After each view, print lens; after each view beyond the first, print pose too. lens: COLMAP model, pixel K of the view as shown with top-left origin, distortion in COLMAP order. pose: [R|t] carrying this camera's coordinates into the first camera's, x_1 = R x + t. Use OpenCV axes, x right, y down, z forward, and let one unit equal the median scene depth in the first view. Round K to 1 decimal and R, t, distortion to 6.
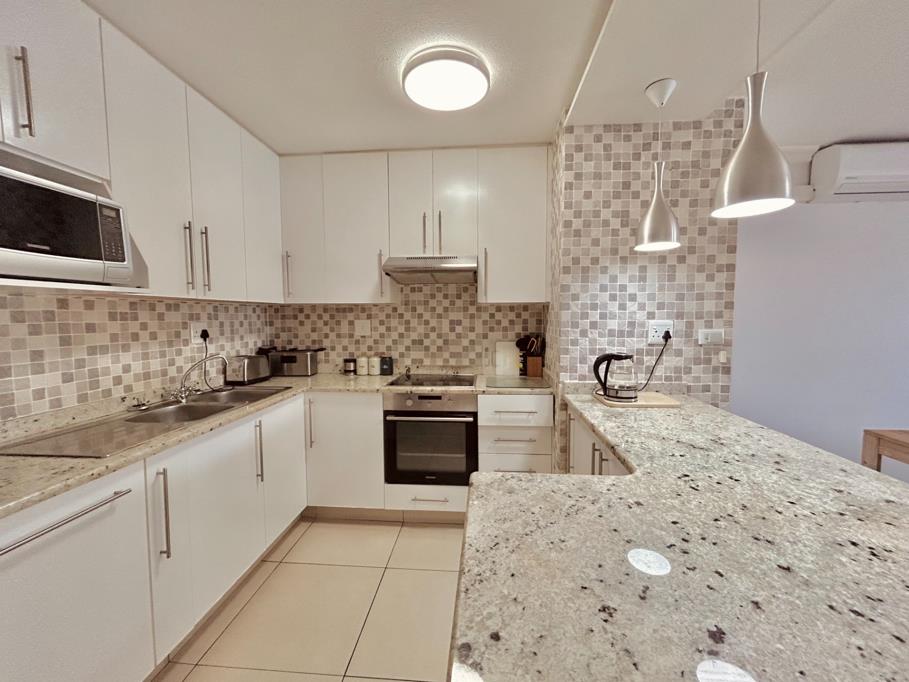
lens RADIAL K [[366.2, 0, 454.5], [0, 366.2, 341.0], [0, 0, 1]] dist [-0.000288, -0.000265]
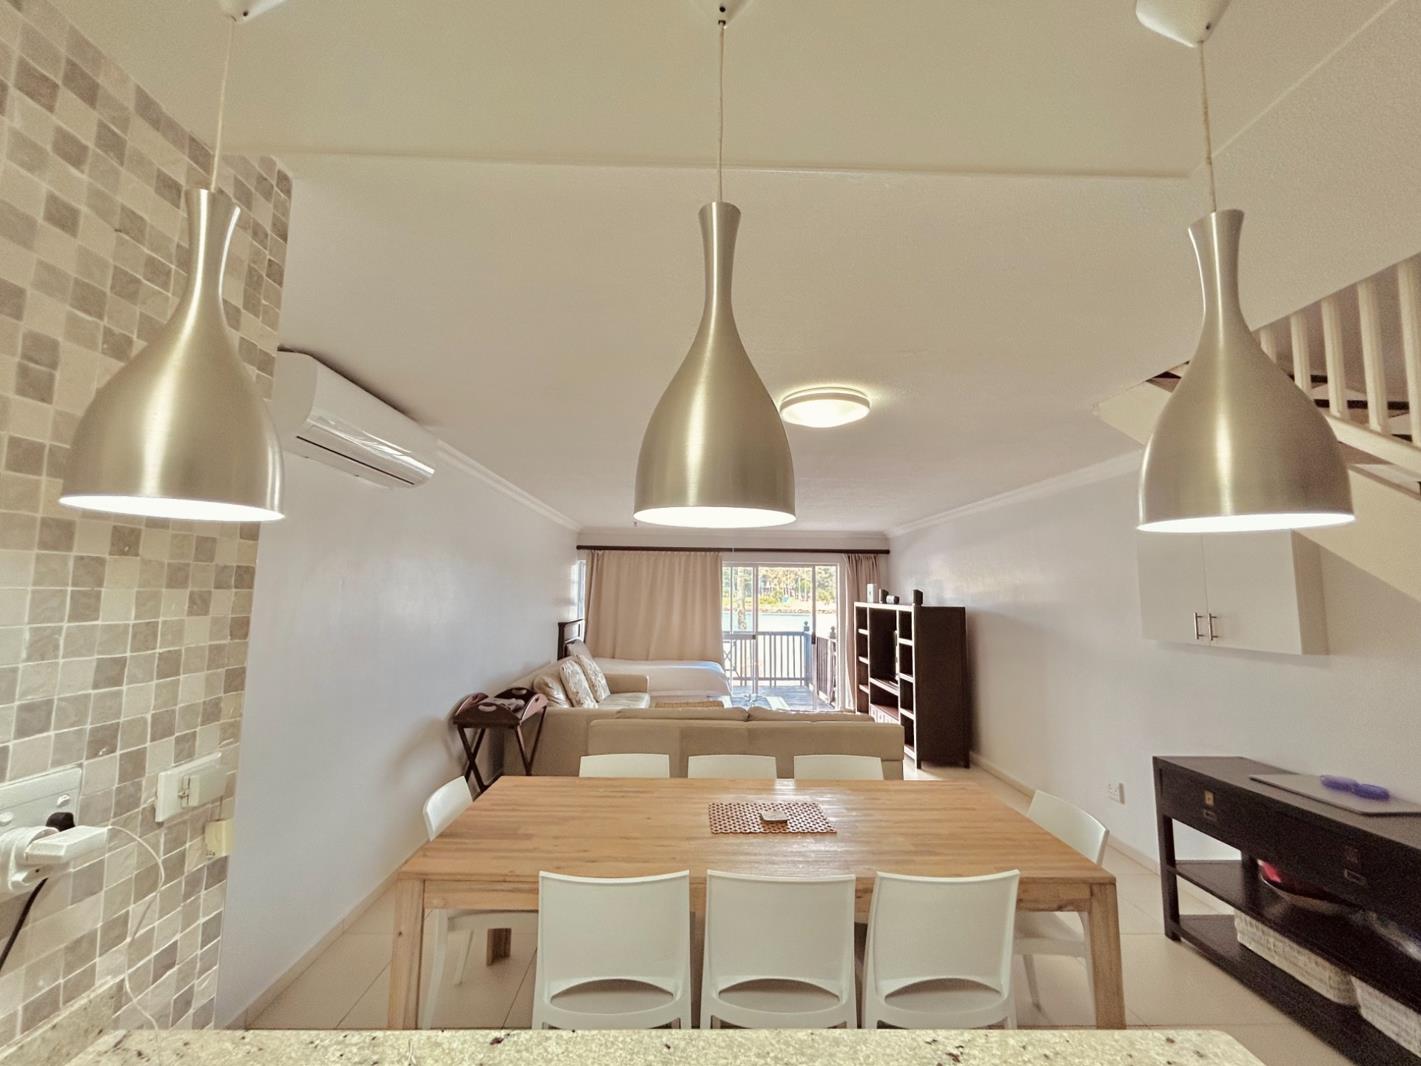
lens RADIAL K [[593.6, 0, 710.5], [0, 593.6, 533.0], [0, 0, 1]] dist [0.000473, -0.000062]
pose [[-0.109205, 0.105848, 0.988368, 0.103182], [0.051338, 0.993588, -0.100735, -0.159822], [-0.992693, 0.039740, -0.113939, 0.597364]]
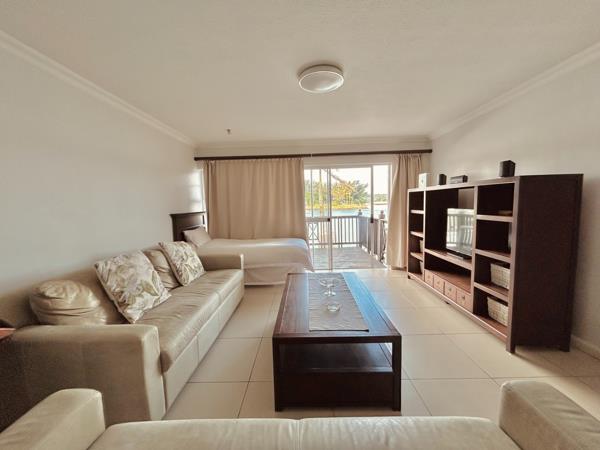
lens RADIAL K [[241.7, 0, 300.0], [0, 241.7, 225.0], [0, 0, 1]] dist [-0.000288, -0.000265]
pose [[-0.066667, -0.080152, 0.994551, 1.965067], [0.093563, 0.991874, 0.086208, -0.012185], [-0.993379, 0.098800, -0.058626, 0.265546]]
